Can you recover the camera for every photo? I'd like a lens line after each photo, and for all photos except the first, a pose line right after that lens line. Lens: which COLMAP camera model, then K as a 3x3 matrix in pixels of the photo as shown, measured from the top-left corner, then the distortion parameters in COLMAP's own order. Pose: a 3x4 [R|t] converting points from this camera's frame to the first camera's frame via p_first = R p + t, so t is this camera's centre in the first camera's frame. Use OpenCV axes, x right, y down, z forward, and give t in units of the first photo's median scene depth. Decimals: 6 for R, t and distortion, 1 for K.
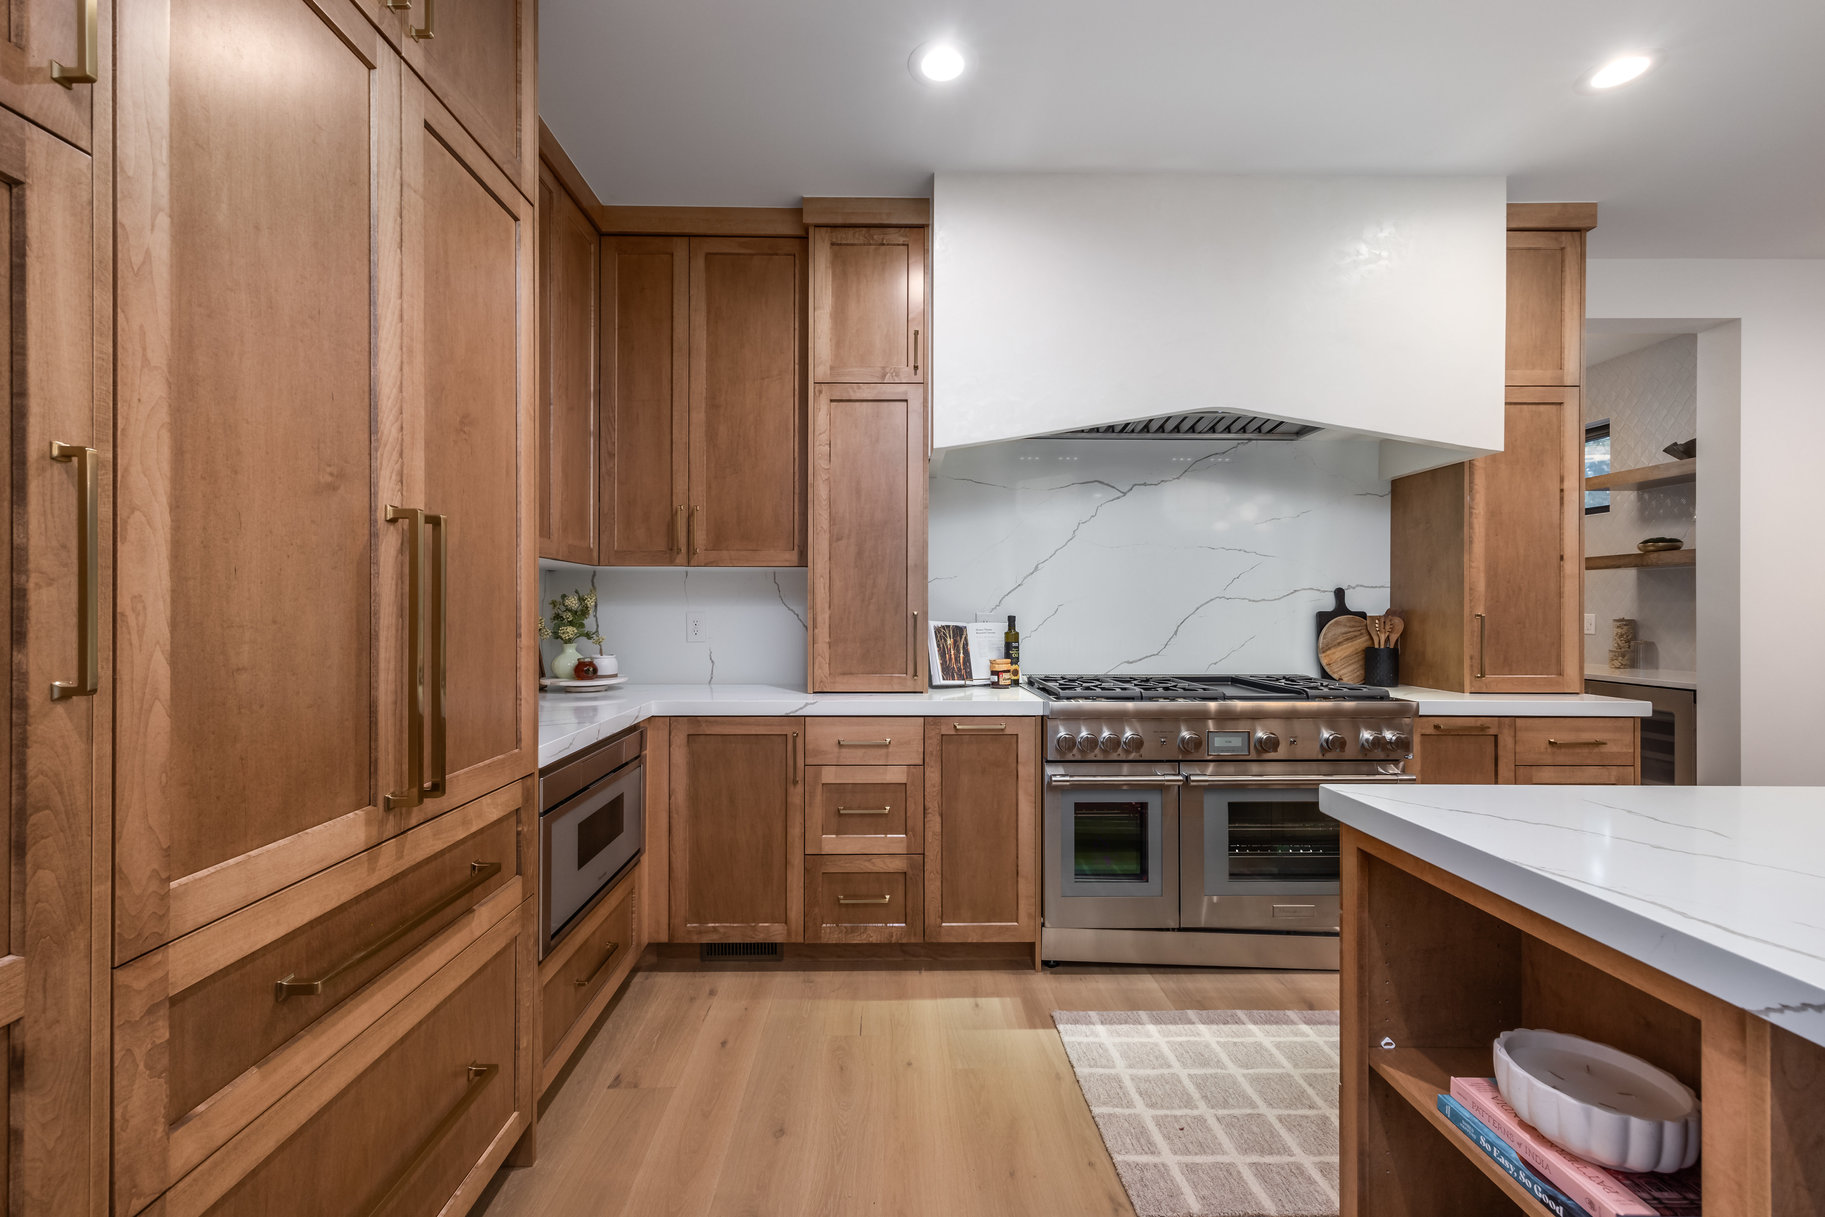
lens RADIAL K [[744.6, 0, 904.9], [0, 744.6, 609.0], [0, 0, 1]] dist [-0.001787, 0.000064]
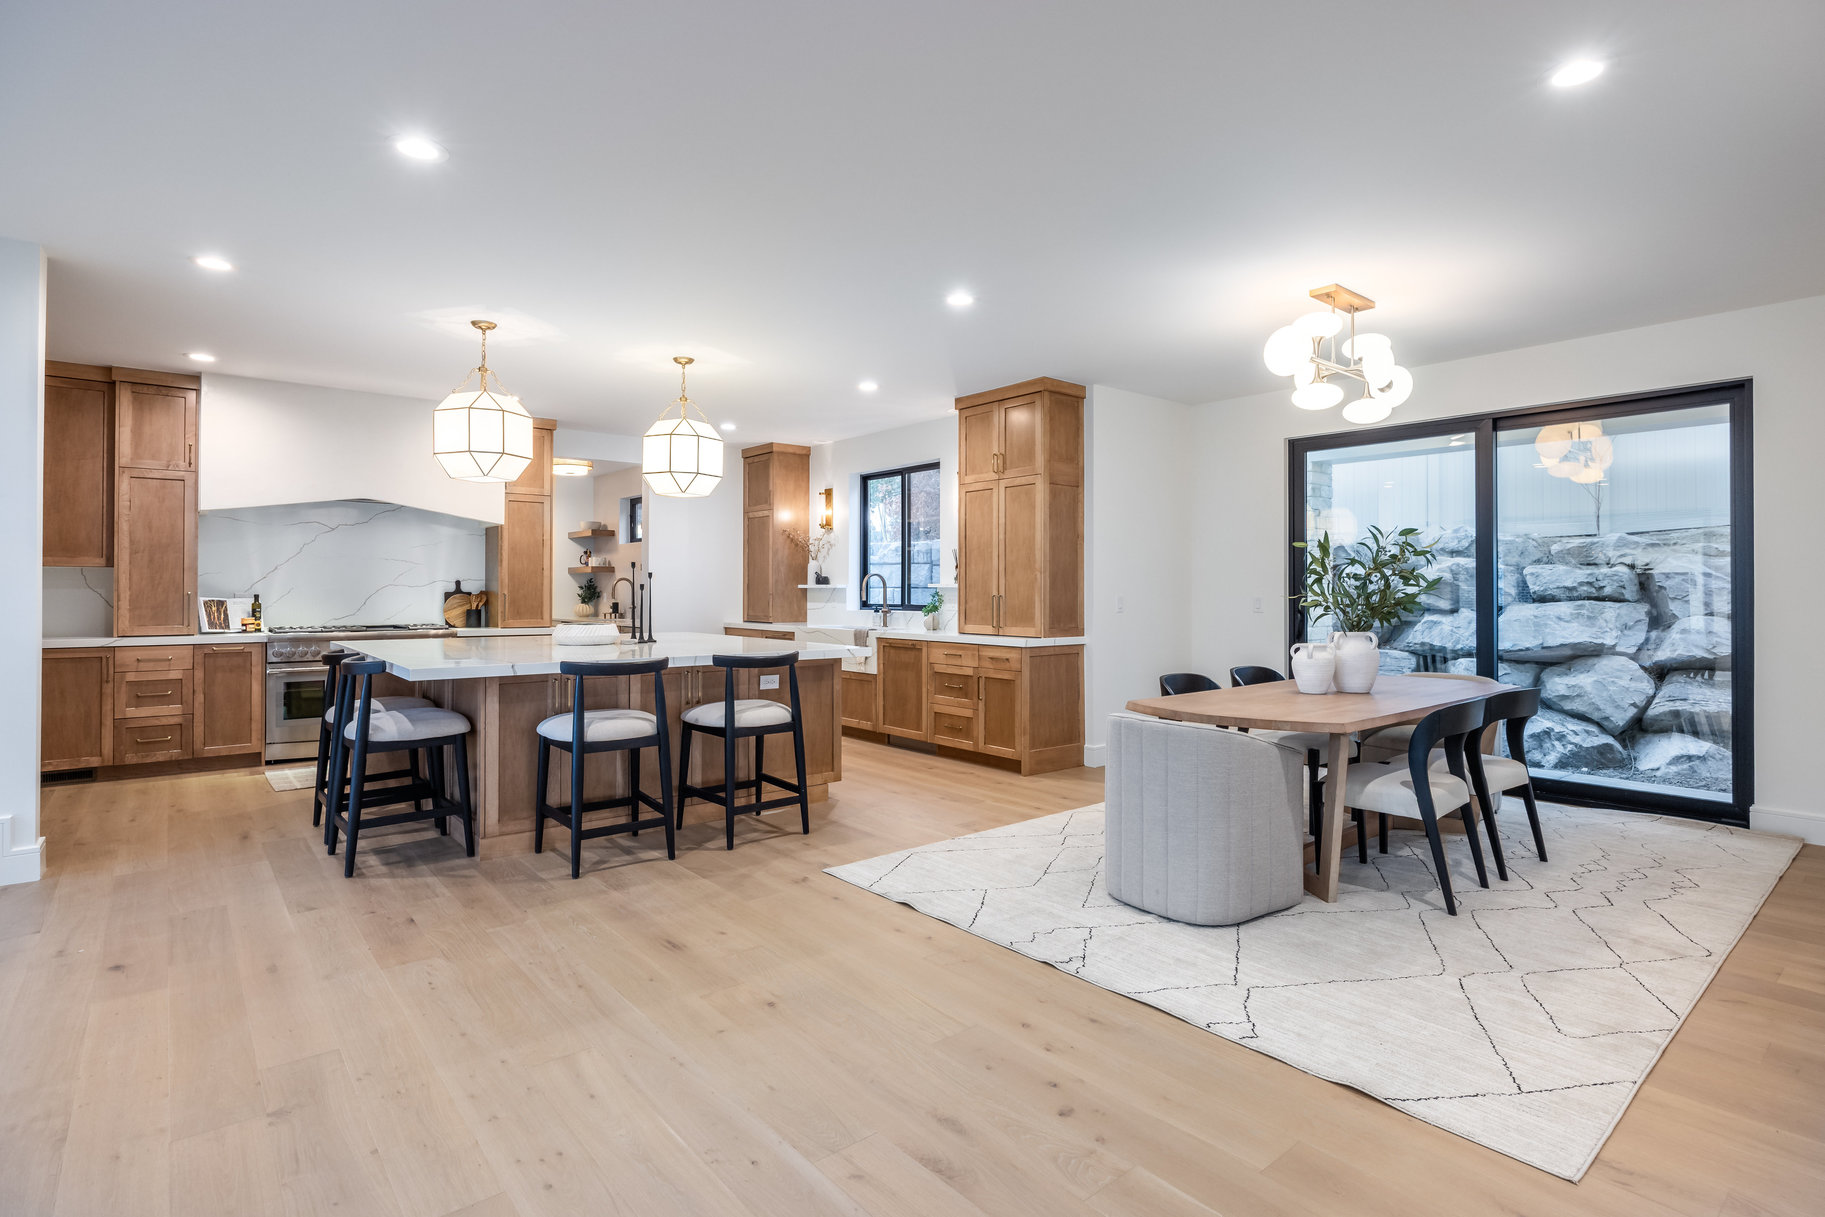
lens RADIAL K [[890.9, 0, 899.5], [0, 890.9, 586.4], [0, 0, 1]] dist [-0.003683, 0.000128]
pose [[0.788232, 0.003497, 0.615369, 0.046976], [-0.001253, 0.999991, -0.004078, -0.004024], [-0.615377, 0.002444, 0.788229, -1.890038]]
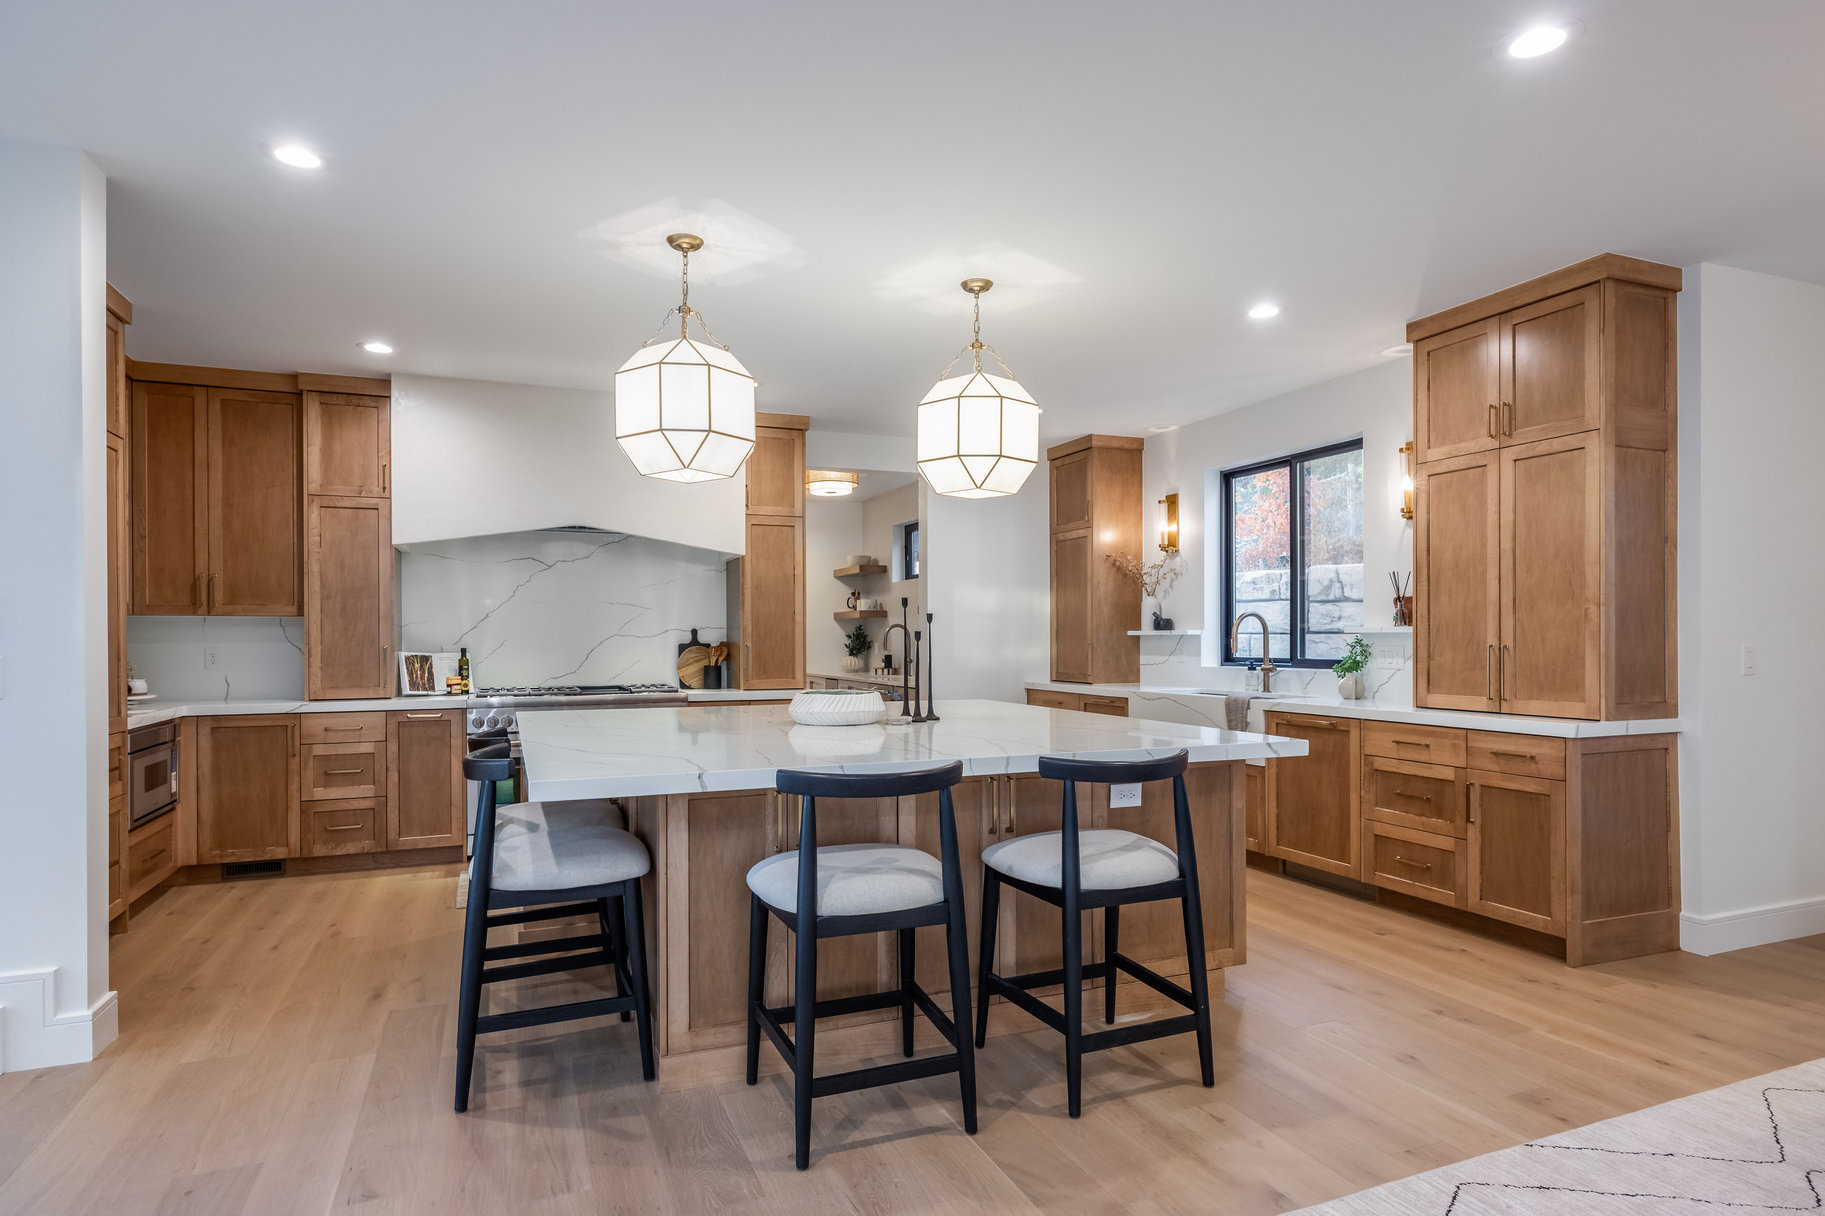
lens RADIAL K [[980.9, 0, 911.4], [0, 980.9, 641.9], [0, 0, 1]] dist [0.004058, -0.000640]
pose [[0.931860, -0.006490, 0.362760, 0.292271], [0.005388, 0.999977, 0.004047, -0.007164], [-0.362778, -0.001817, 0.931874, -1.293005]]
